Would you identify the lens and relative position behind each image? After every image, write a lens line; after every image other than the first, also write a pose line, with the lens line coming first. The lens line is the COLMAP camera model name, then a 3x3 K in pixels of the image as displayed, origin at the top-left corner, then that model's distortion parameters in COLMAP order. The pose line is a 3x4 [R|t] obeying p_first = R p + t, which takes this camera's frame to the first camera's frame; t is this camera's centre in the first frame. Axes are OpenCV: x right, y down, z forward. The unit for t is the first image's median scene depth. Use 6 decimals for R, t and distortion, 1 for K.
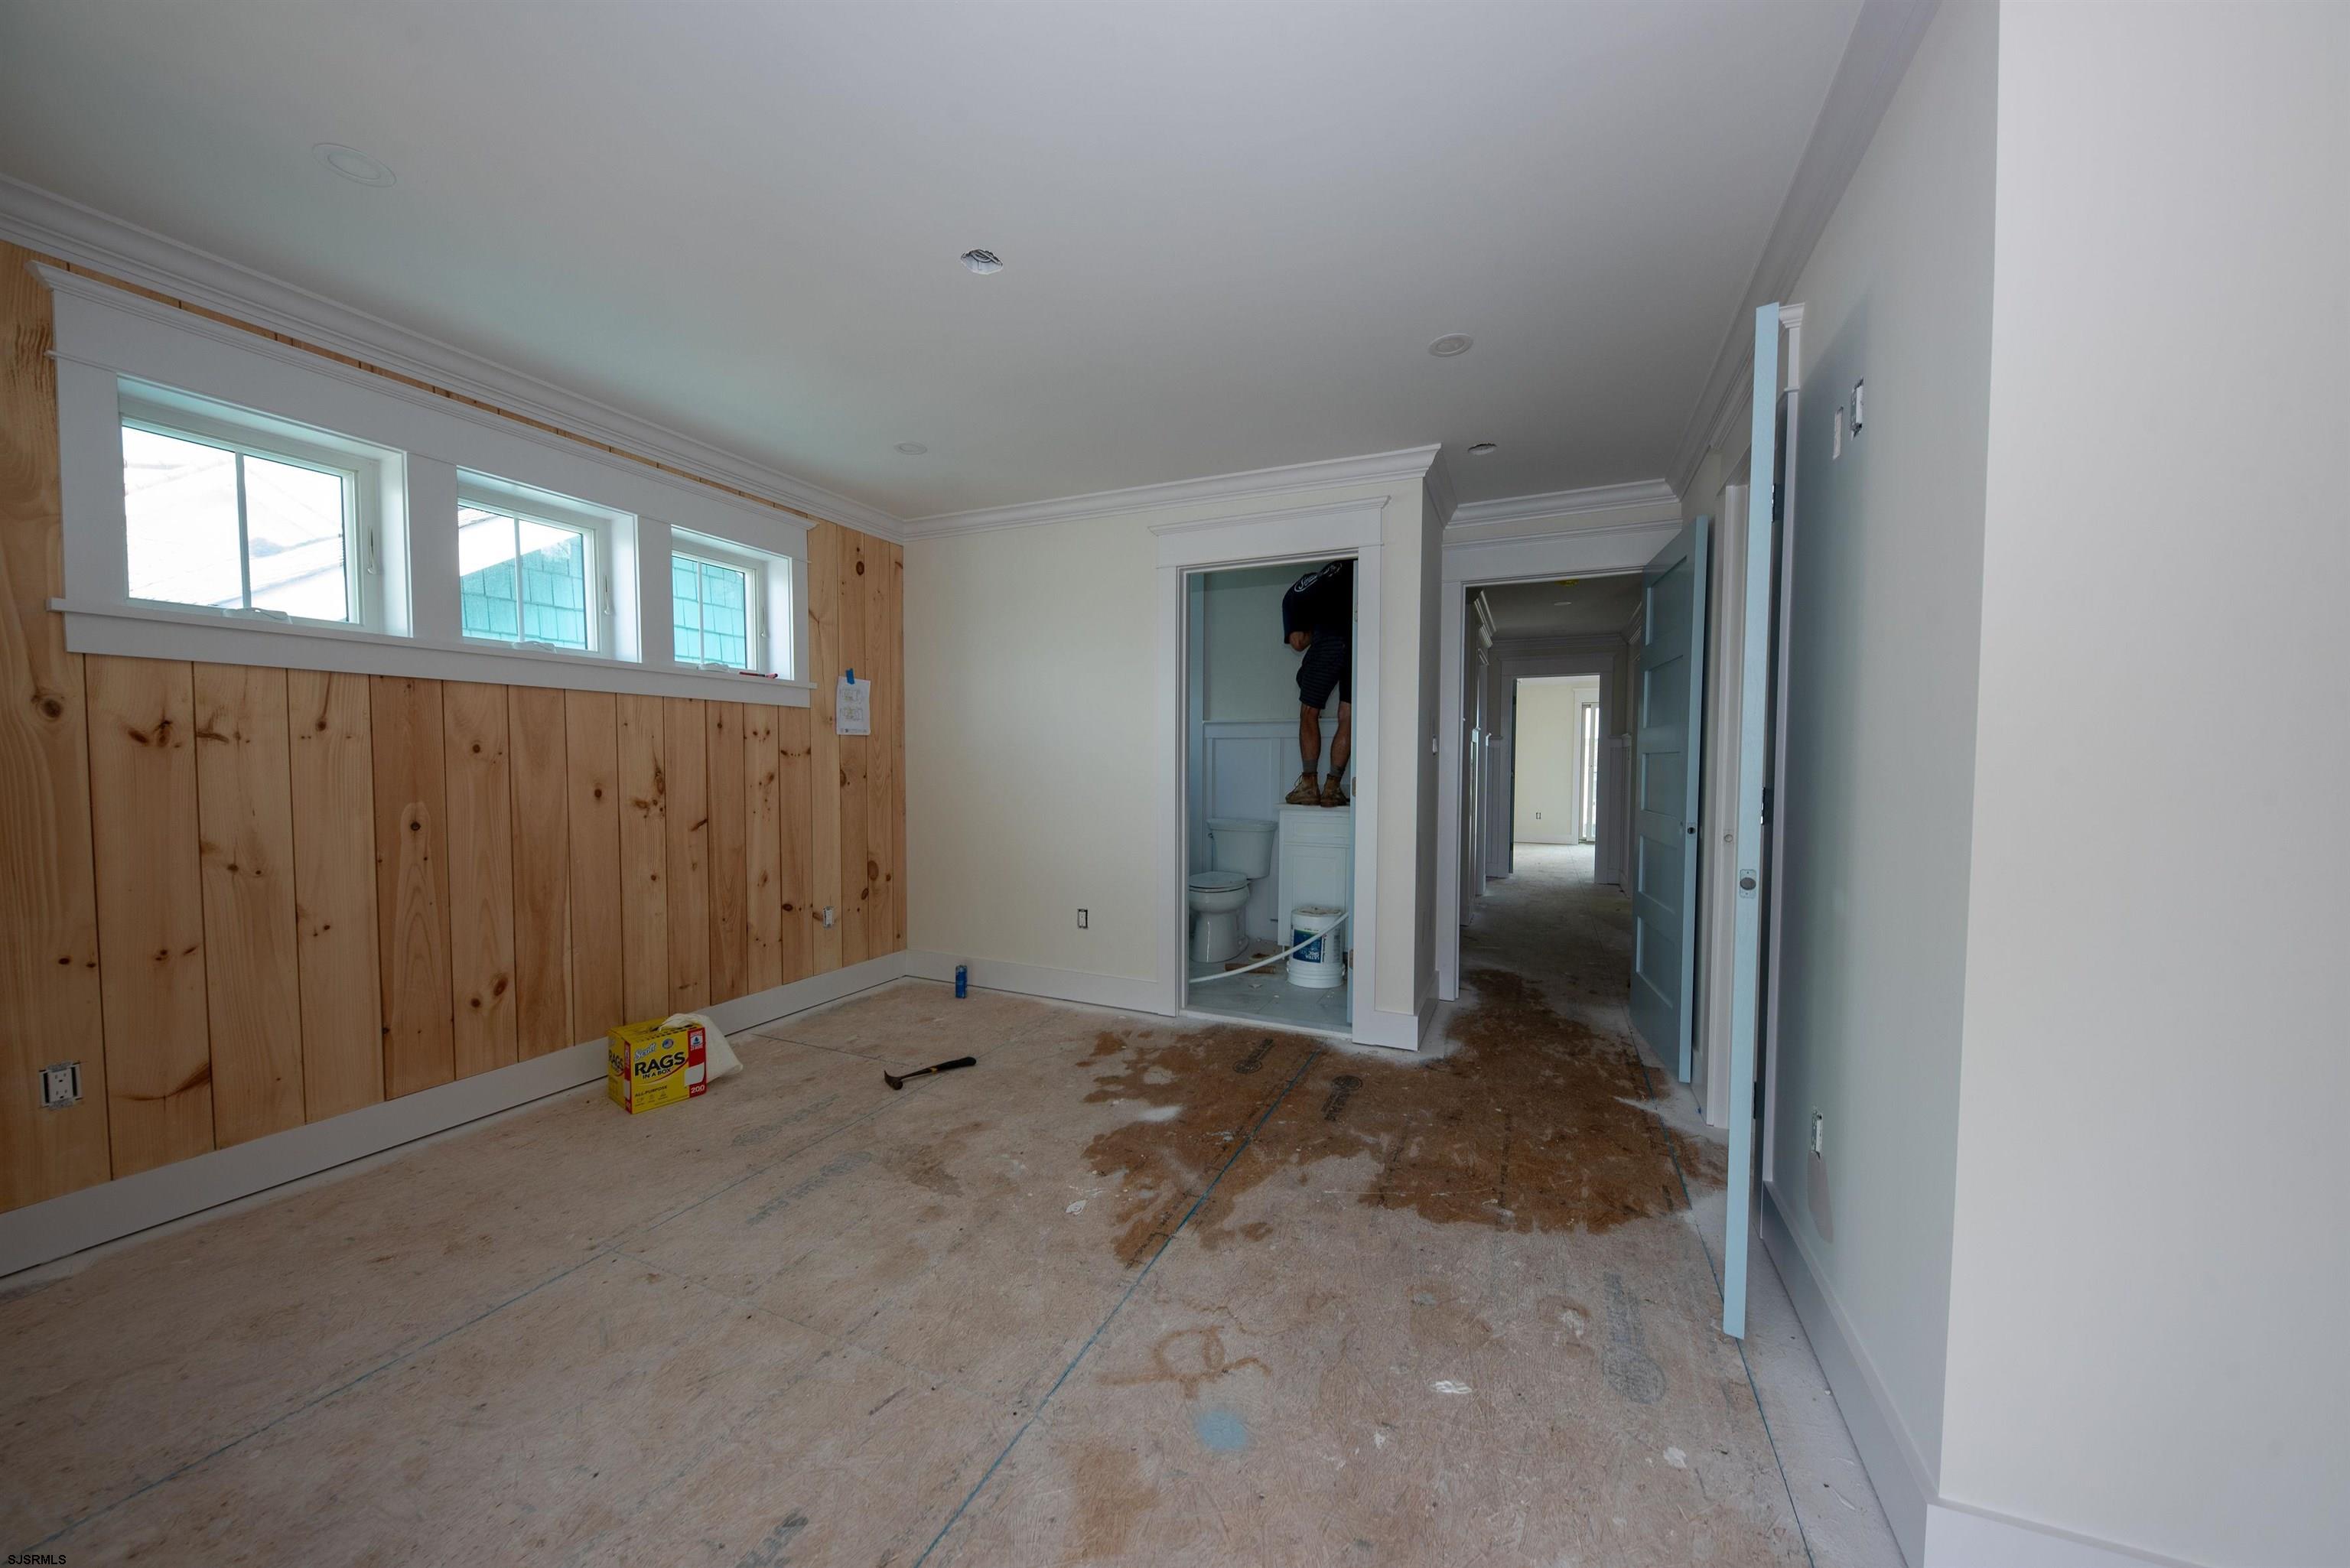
lens RADIAL K [[812.3, 0, 1181.9], [0, 812.3, 789.6], [0, 0, 1]] dist [0.006149, -0.003786]
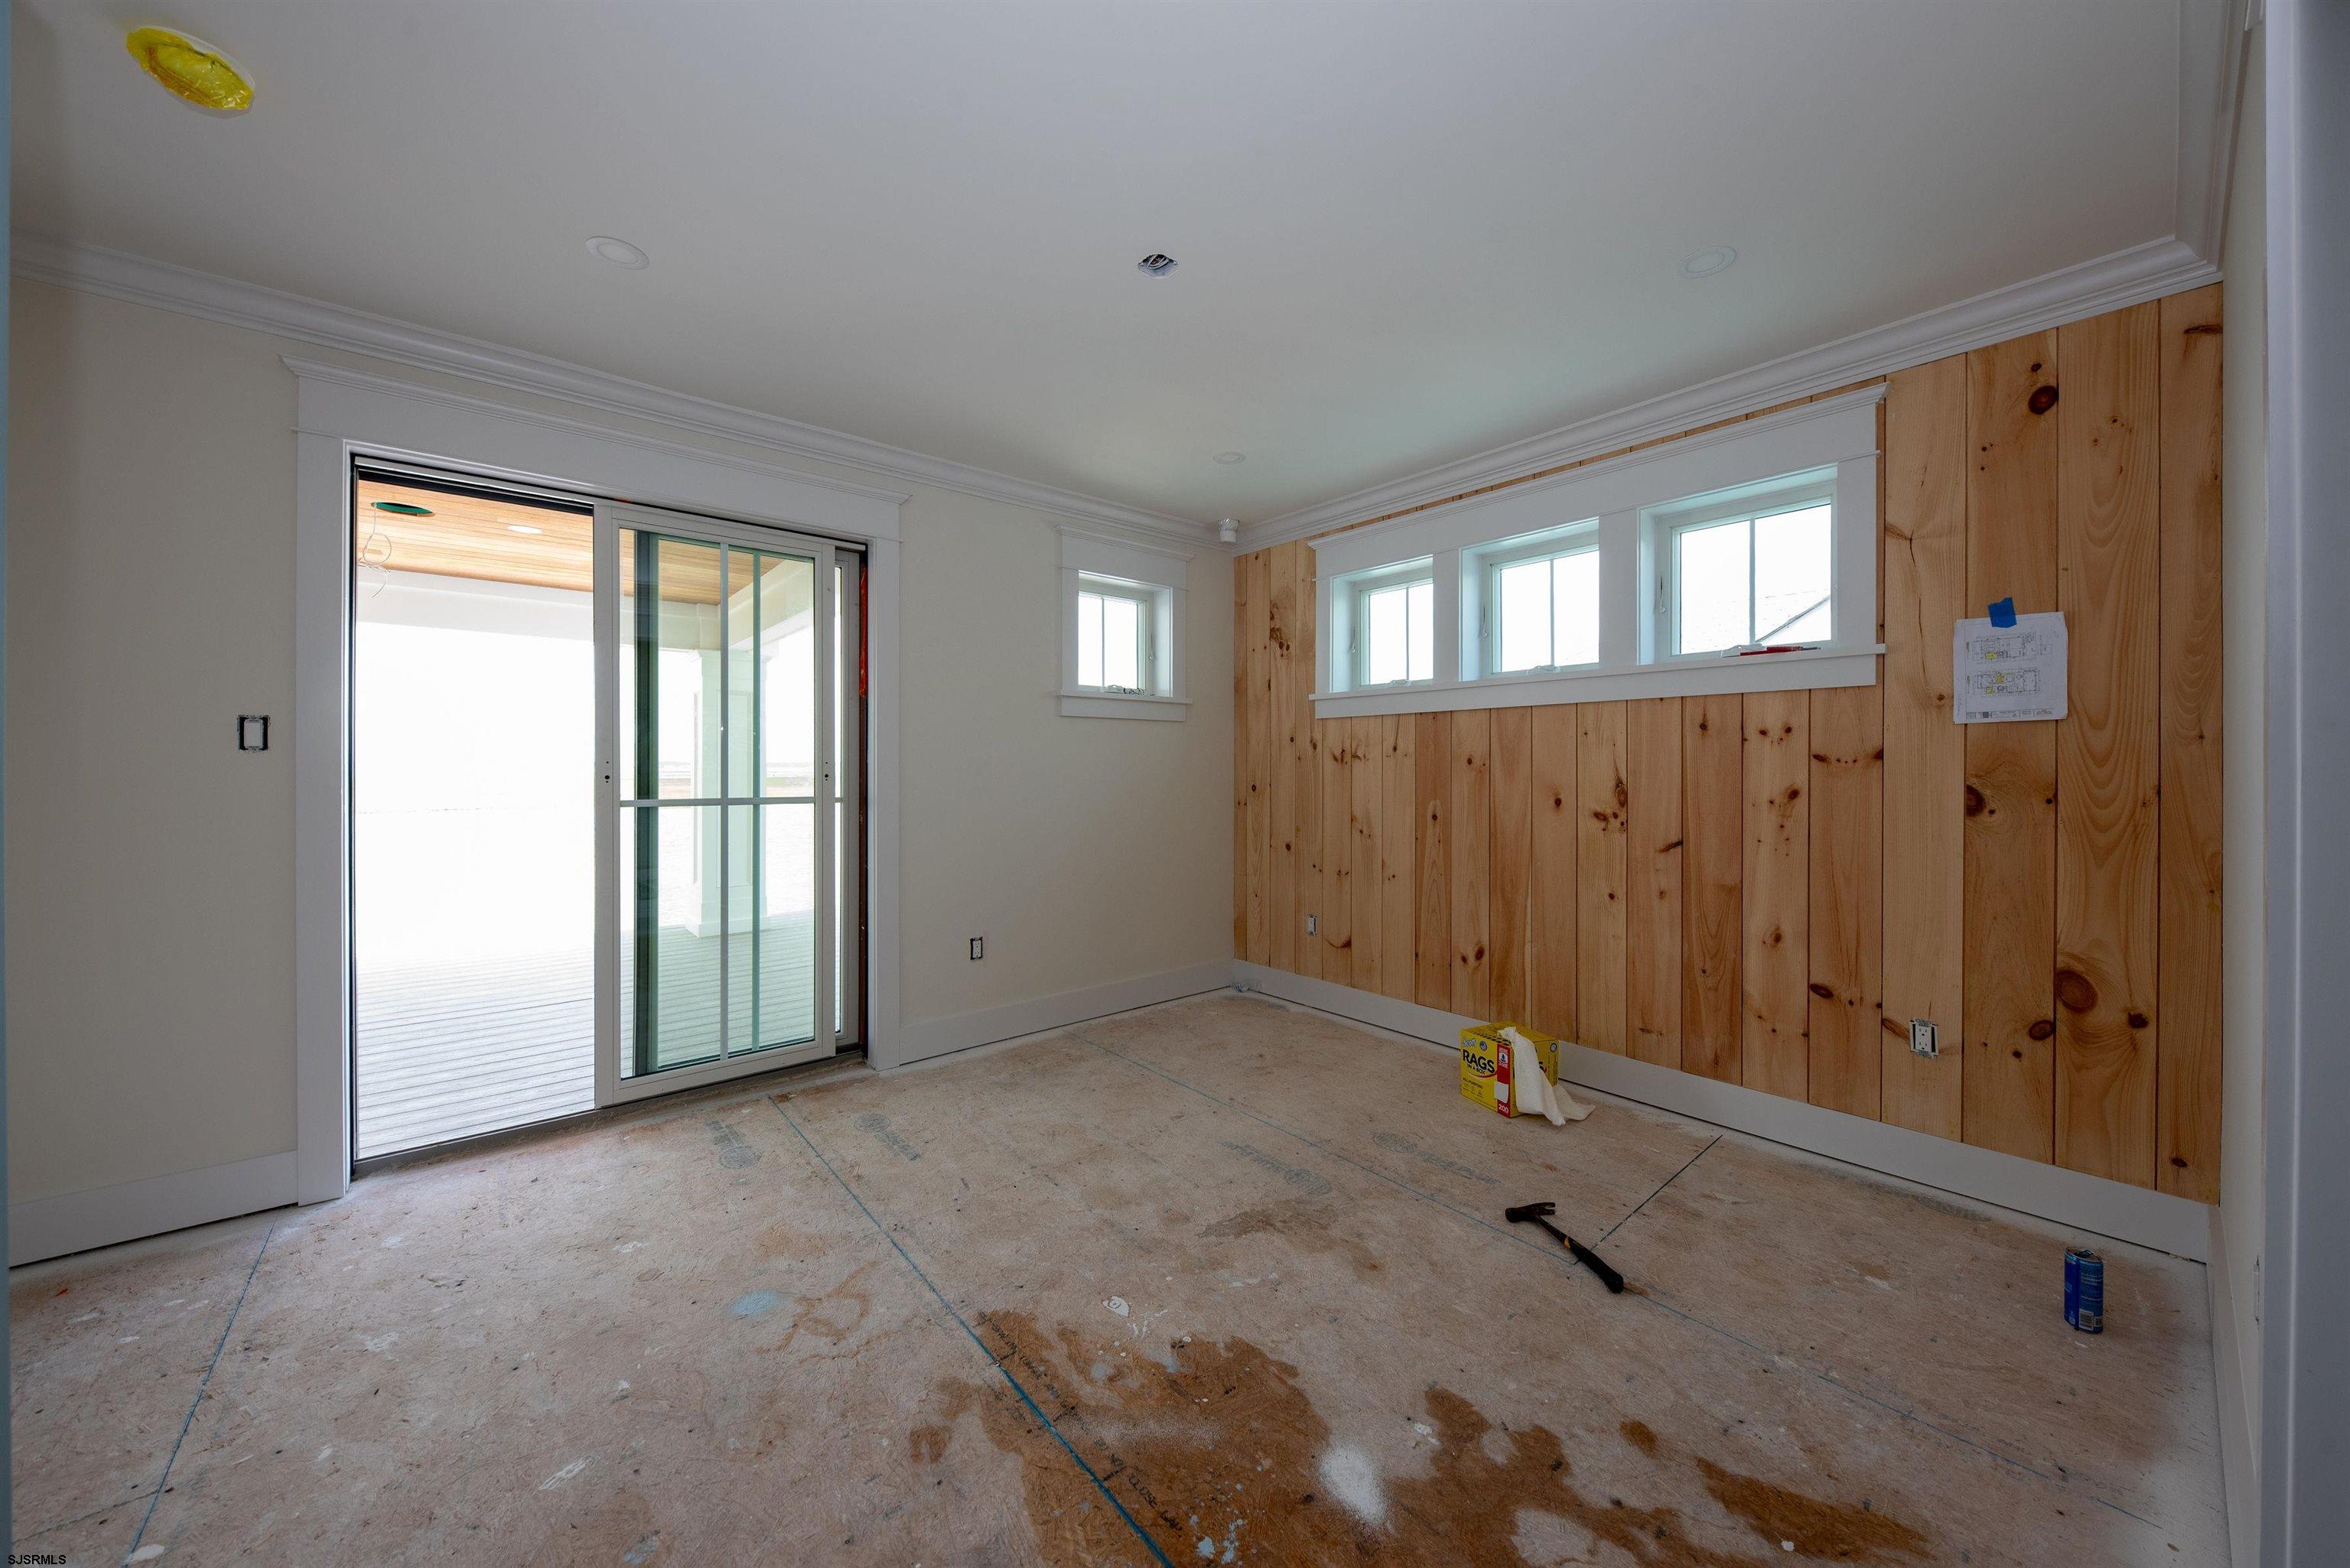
lens RADIAL K [[812.3, 0, 1169.1], [0, 812.3, 762.4], [0, 0, 1]] dist [0.006149, -0.003786]
pose [[-0.441823, -0.008649, -0.897061, 0.474156], [-0.030291, 0.999527, 0.005282, -0.039680], [0.896591, 0.029507, -0.441876, 1.103849]]
